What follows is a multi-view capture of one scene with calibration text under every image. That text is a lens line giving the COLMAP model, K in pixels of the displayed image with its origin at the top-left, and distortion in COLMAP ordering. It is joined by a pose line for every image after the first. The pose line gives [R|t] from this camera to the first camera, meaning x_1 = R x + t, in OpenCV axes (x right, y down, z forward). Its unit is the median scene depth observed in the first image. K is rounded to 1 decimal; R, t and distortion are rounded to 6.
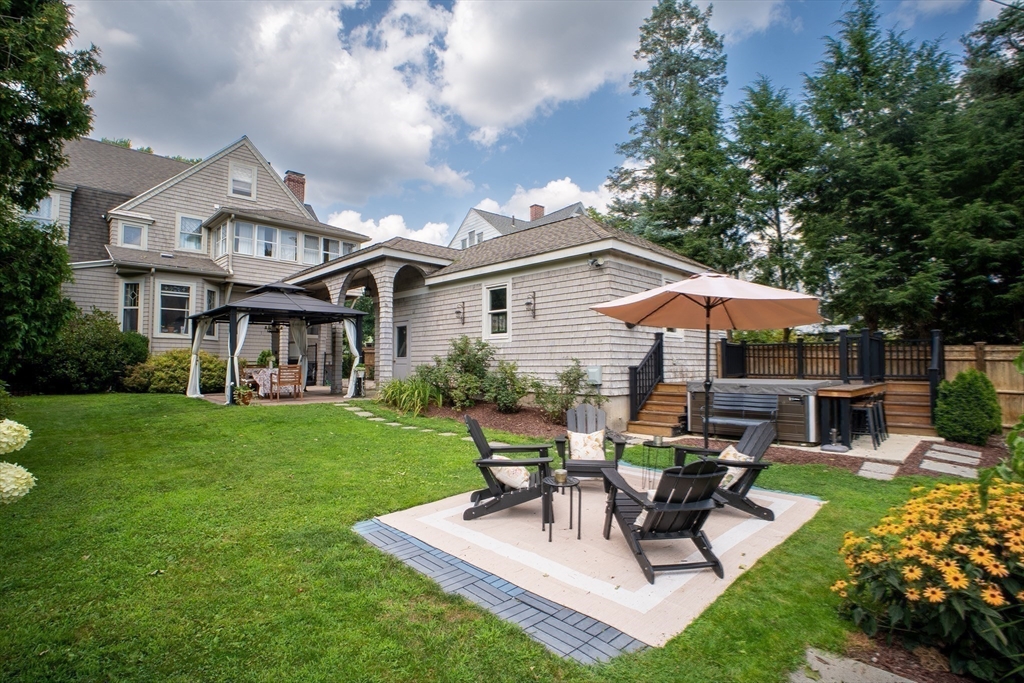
lens RADIAL K [[496.2, 0, 509.6], [0, 496.2, 344.5], [0, 0, 1]] dist [-0.072628, 0.025732]
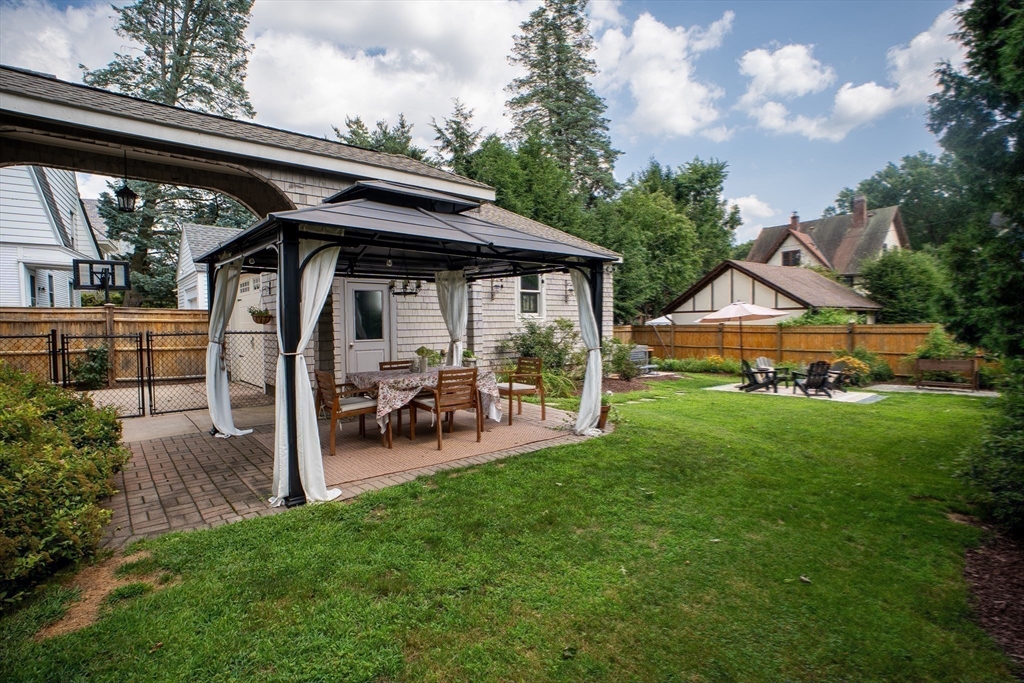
lens RADIAL K [[496.2, 0, 509.6], [0, 496.2, 344.5], [0, 0, 1]] dist [-0.072628, 0.025732]
pose [[0.061390, -0.060363, 0.996287, -1.005896], [-0.034536, 0.997443, 0.062561, -0.019694], [-0.997516, -0.038249, 0.059148, 0.934236]]
